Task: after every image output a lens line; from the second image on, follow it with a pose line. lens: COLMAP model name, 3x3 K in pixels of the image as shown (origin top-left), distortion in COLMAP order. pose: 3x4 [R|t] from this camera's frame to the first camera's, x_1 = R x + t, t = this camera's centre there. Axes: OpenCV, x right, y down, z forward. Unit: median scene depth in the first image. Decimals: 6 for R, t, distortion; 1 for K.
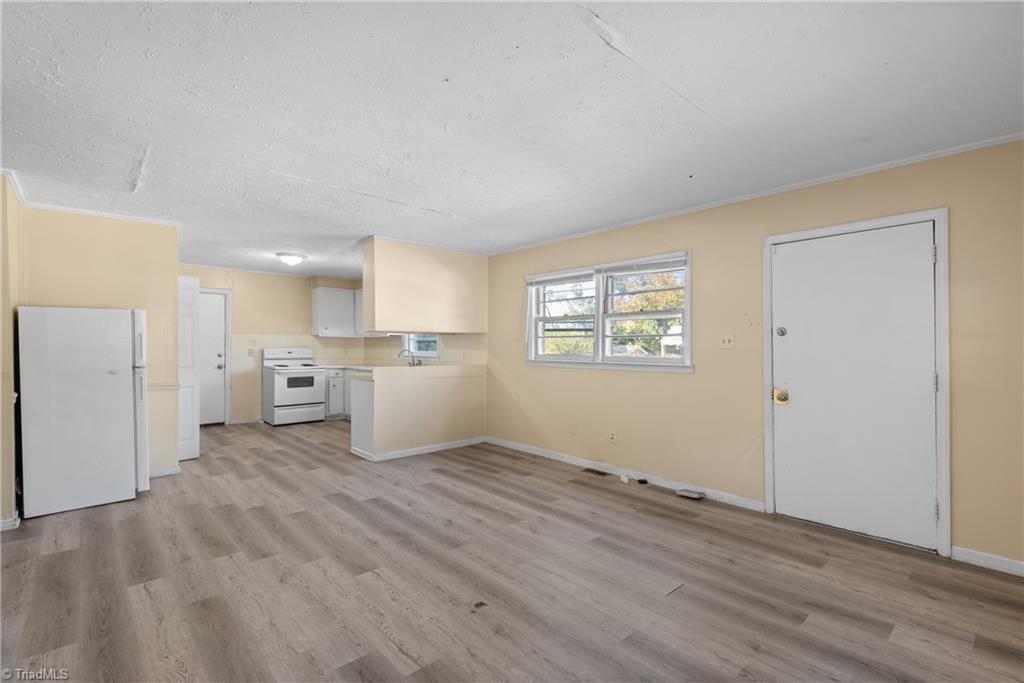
lens RADIAL K [[465.0, 0, 516.4], [0, 465.0, 351.0], [0, 0, 1]] dist [0.026862, -0.016048]
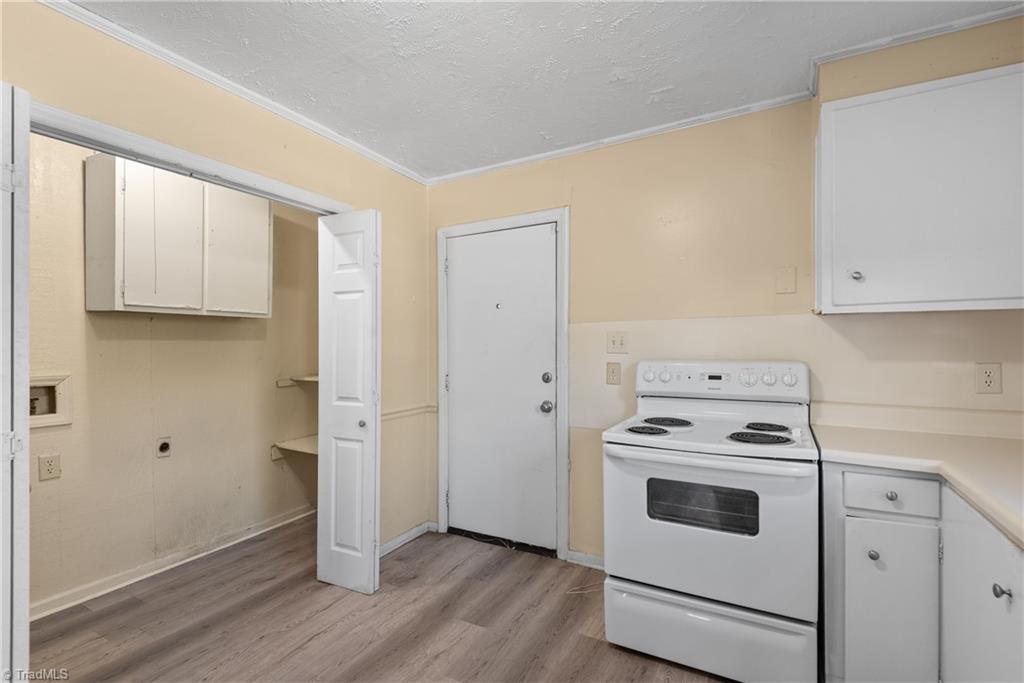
lens RADIAL K [[465.0, 0, 510.8], [0, 465.0, 353.8], [0, 0, 1]] dist [0.026862, -0.016048]
pose [[0.312090, 0.002990, -0.950048, -0.490793], [-0.001649, 0.999995, 0.002605, -0.023340], [0.950051, 0.000753, 0.312093, 1.556864]]
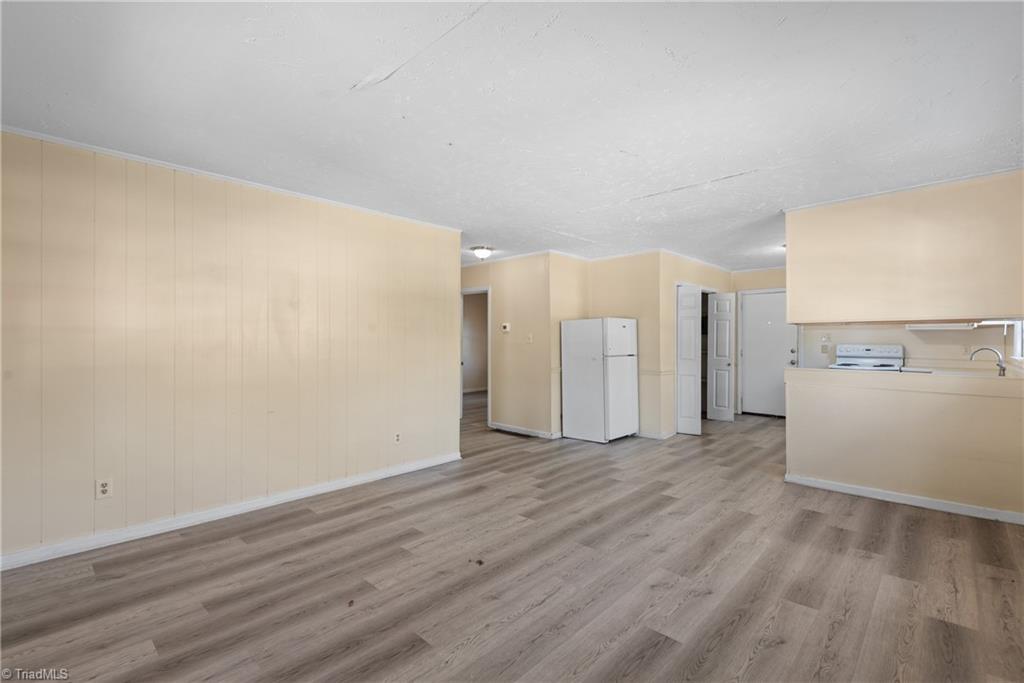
lens RADIAL K [[465.0, 0, 508.0], [0, 465.0, 332.5], [0, 0, 1]] dist [0.026862, -0.016048]
pose [[0.062440, -0.020121, -0.997846, 0.646148], [-0.011473, 0.999716, -0.020877, -0.005975], [0.997983, 0.012752, 0.062191, 0.577242]]
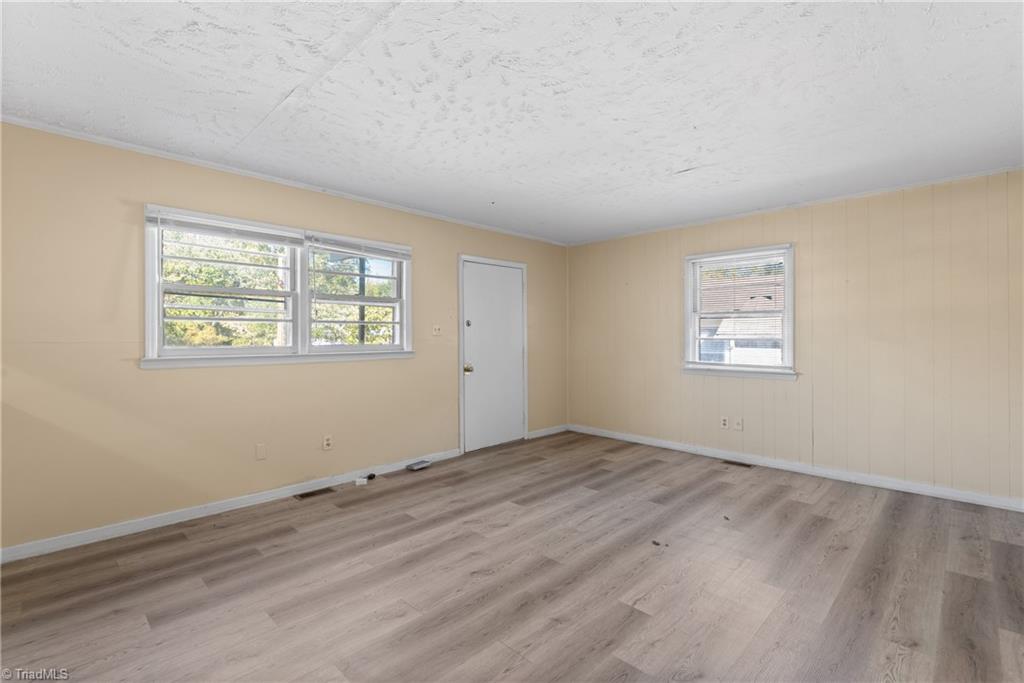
lens RADIAL K [[465.0, 0, 509.0], [0, 465.0, 335.0], [0, 0, 1]] dist [0.026862, -0.016048]
pose [[-0.045401, -0.005702, 0.998953, -0.753275], [0.010773, 0.999923, 0.006197, -0.010780], [-0.998911, 0.011043, -0.045336, 0.838228]]
